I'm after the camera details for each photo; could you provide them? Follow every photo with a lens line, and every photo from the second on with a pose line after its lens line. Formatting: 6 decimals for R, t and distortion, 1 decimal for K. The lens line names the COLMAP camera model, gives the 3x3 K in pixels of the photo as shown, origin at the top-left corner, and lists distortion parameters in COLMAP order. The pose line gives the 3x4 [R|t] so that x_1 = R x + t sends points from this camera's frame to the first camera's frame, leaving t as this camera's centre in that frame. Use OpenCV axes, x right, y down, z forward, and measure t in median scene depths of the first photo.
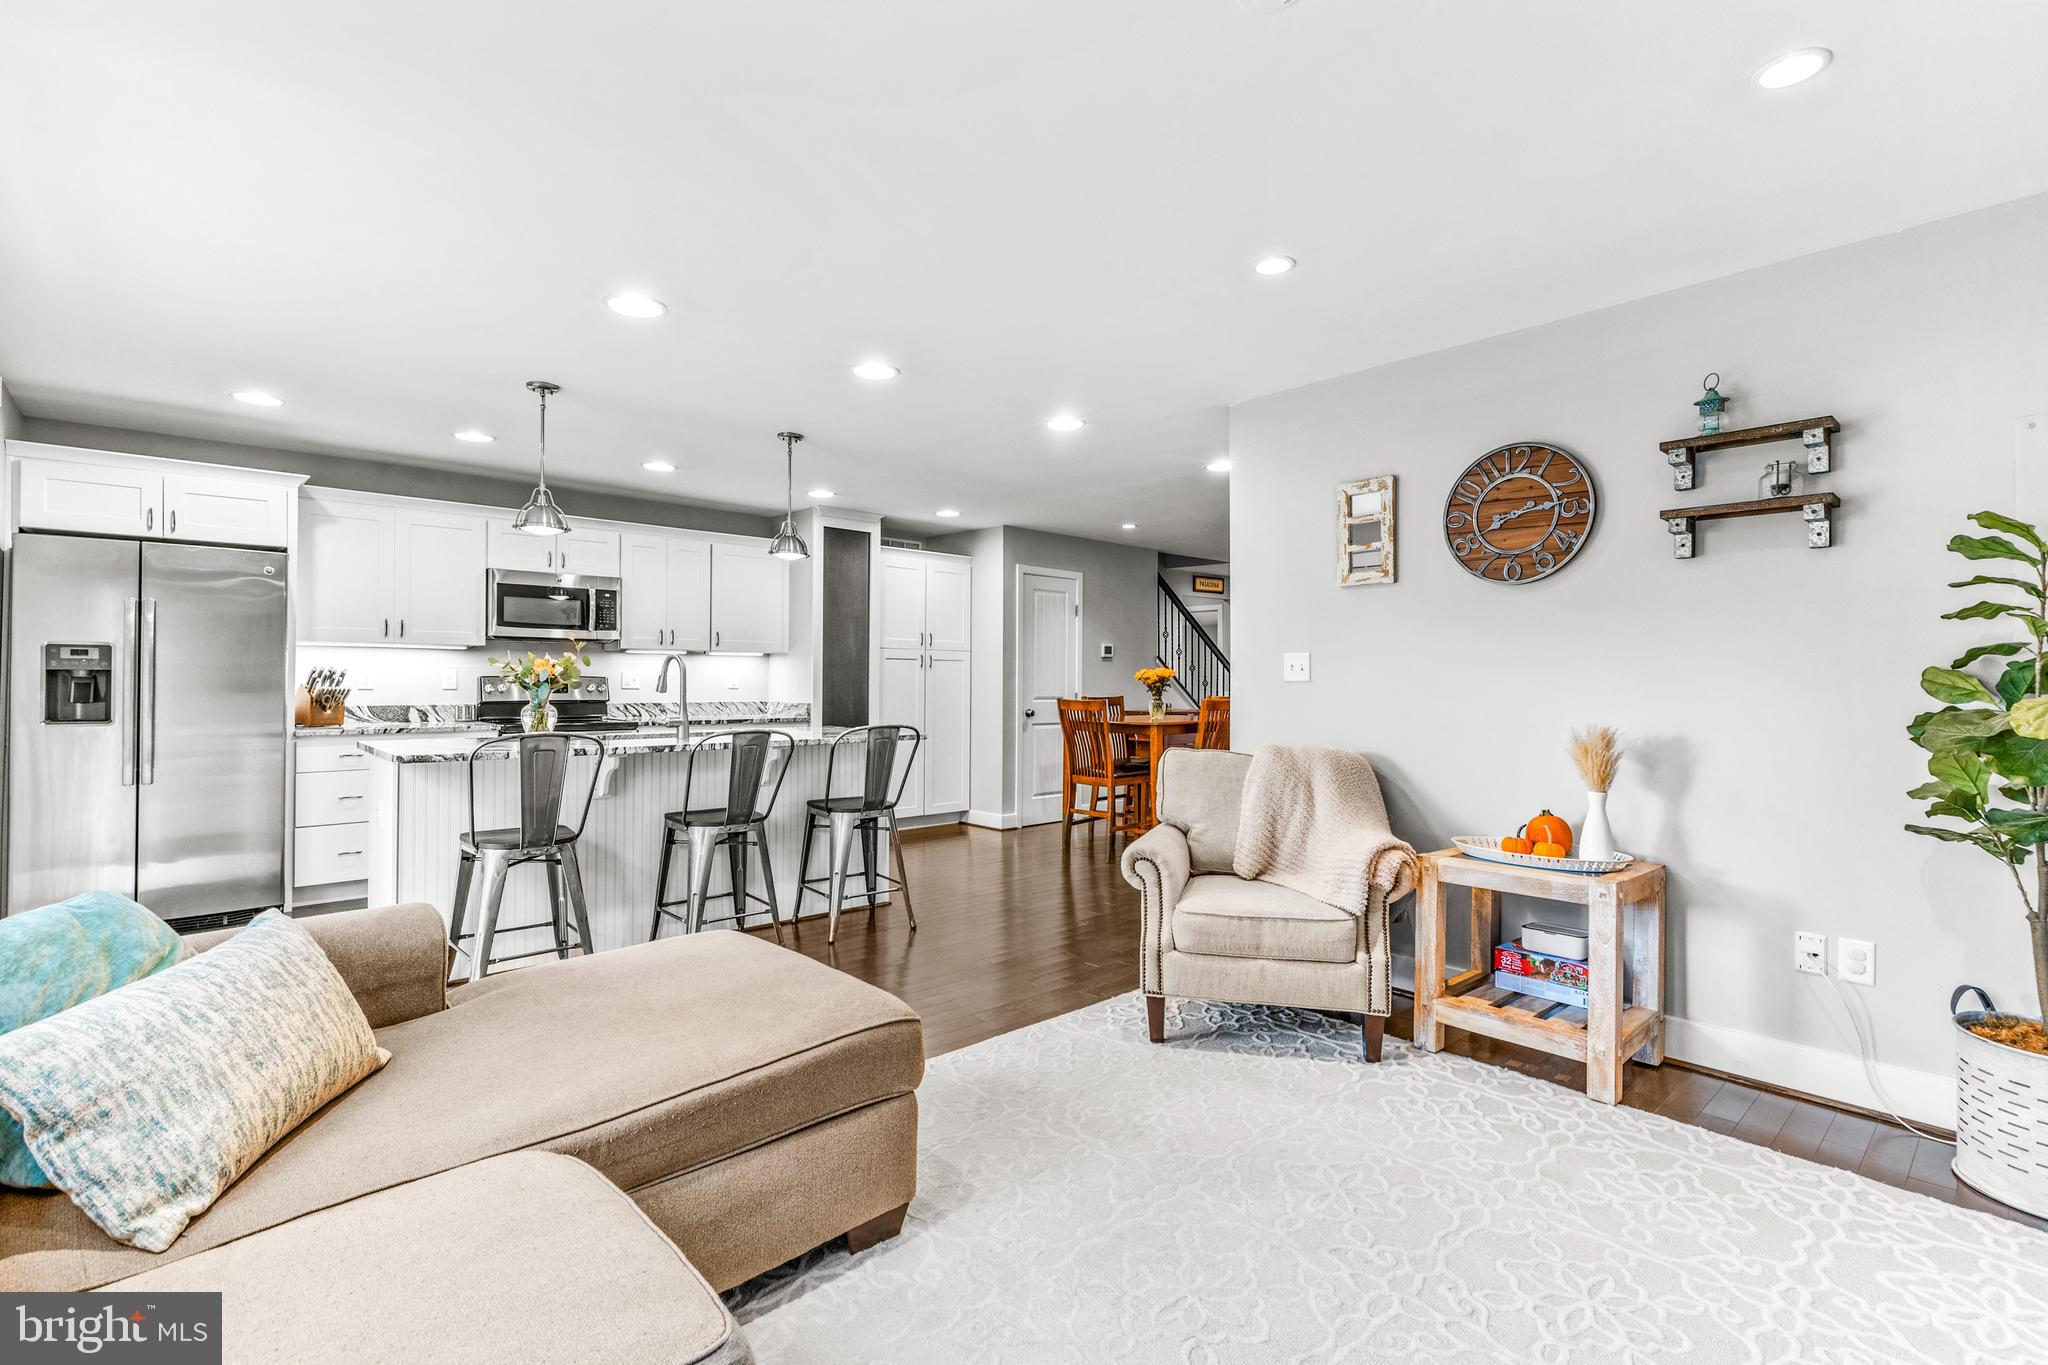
lens RADIAL K [[917.9, 0, 1036.4], [0, 917.9, 673.4], [0, 0, 1]] dist [0.004827, -0.002675]
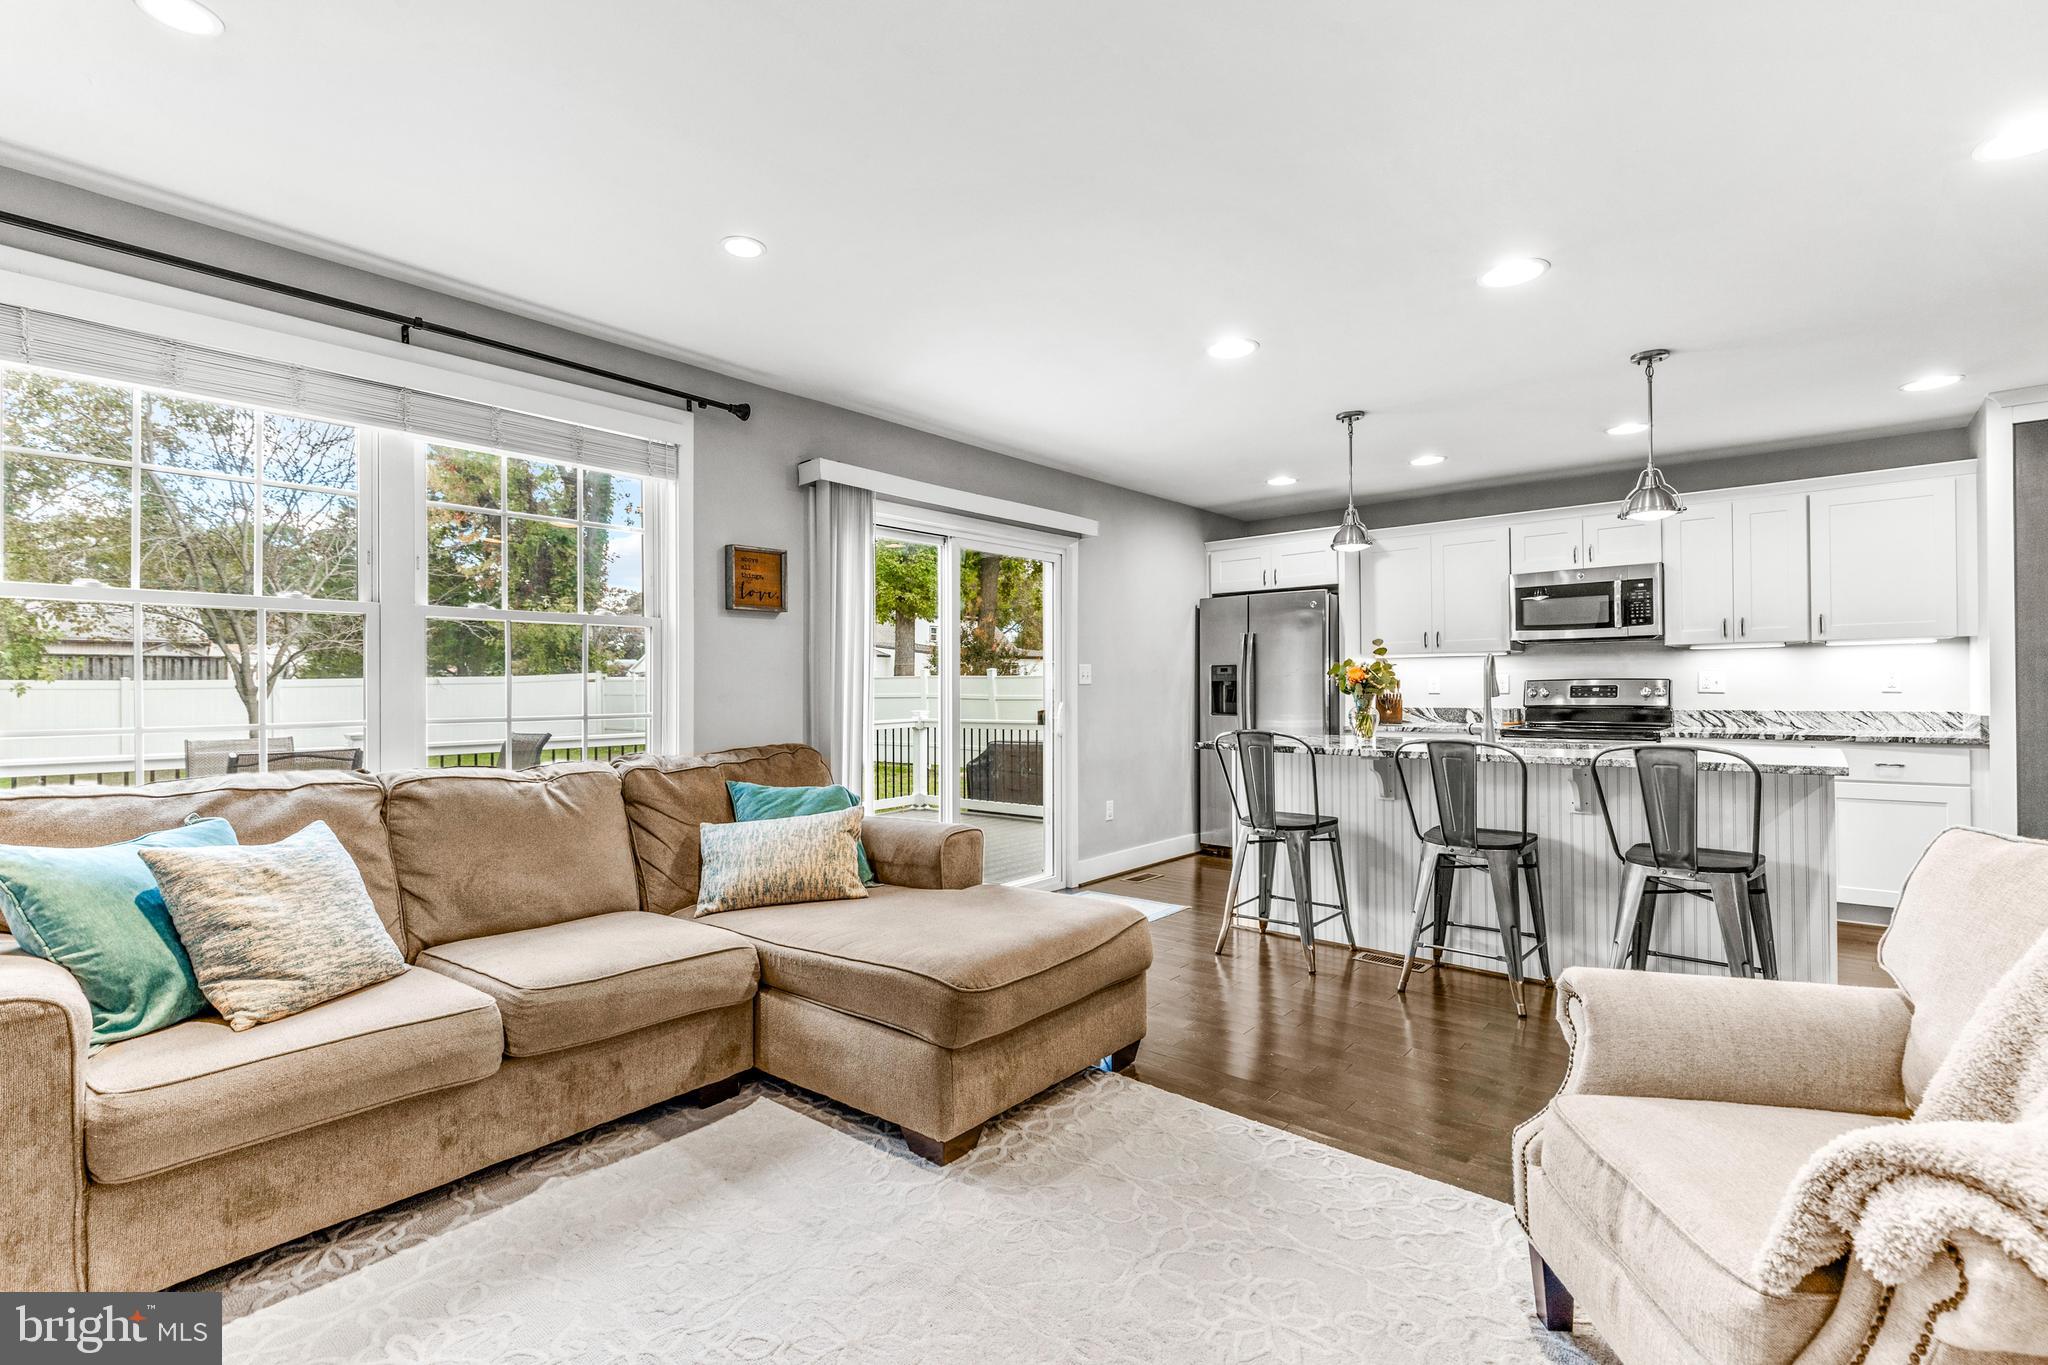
lens RADIAL K [[917.9, 0, 1020.6], [0, 917.9, 688.7], [0, 0, 1]] dist [0.004827, -0.002675]
pose [[0.112808, -0.005318, -0.993603, 0.350555], [0.017368, 0.999843, -0.003380, 0.006052], [0.993465, -0.016875, 0.112883, 0.341239]]
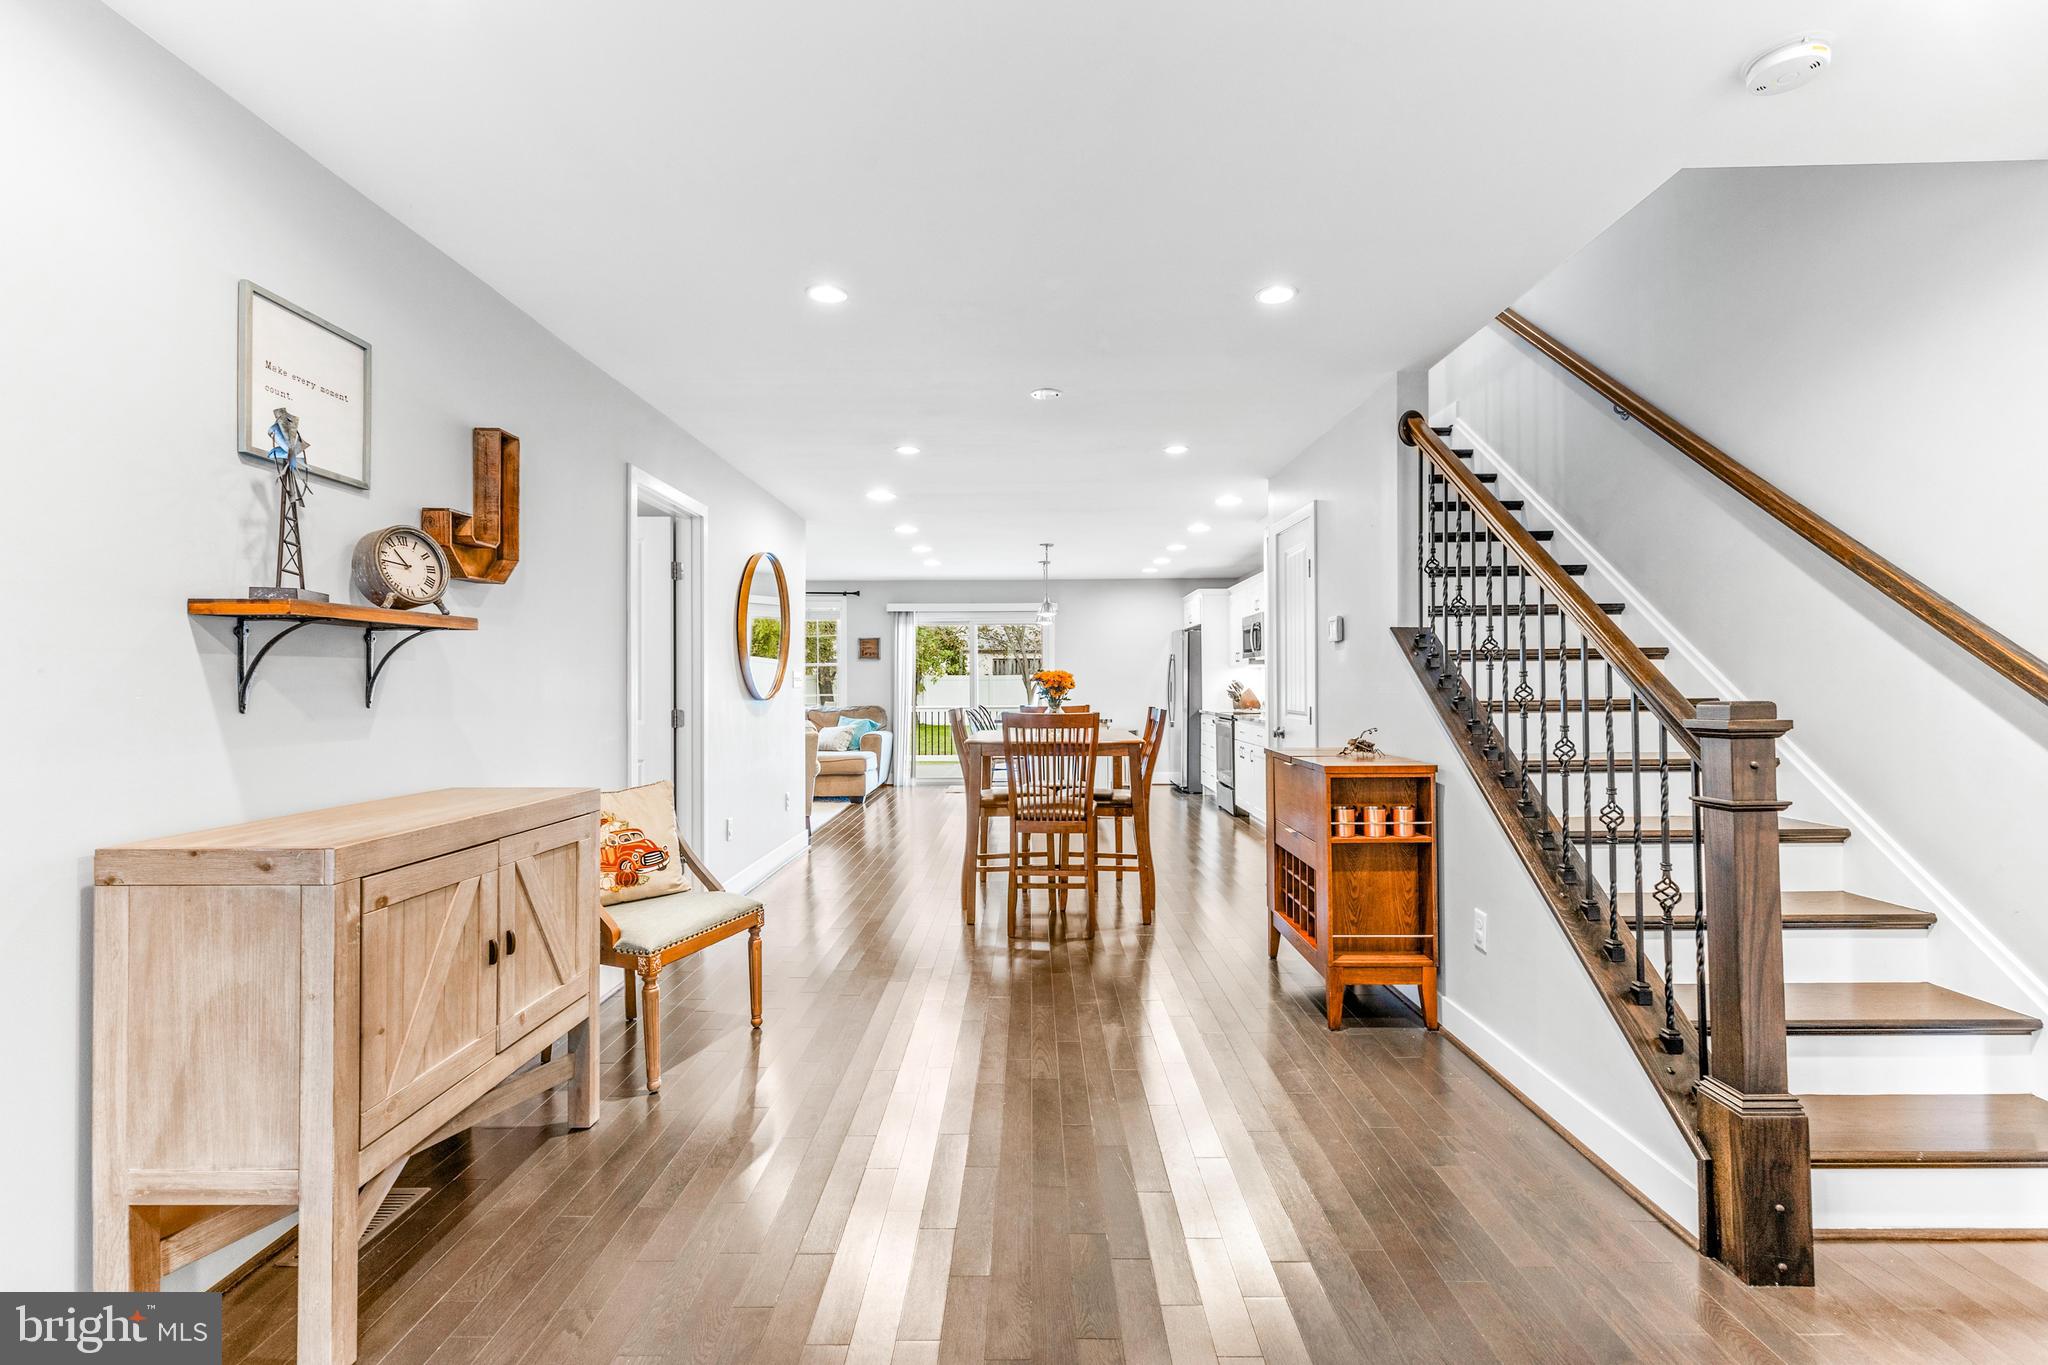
lens RADIAL K [[917.9, 0, 1022.3], [0, 917.9, 685.0], [0, 0, 1]] dist [0.004827, -0.002675]
pose [[-0.688197, 0.001628, -0.725522, 0.857081], [0.008850, 0.999942, -0.006151, 0.012731], [0.725470, -0.010654, -0.688171, 1.817664]]
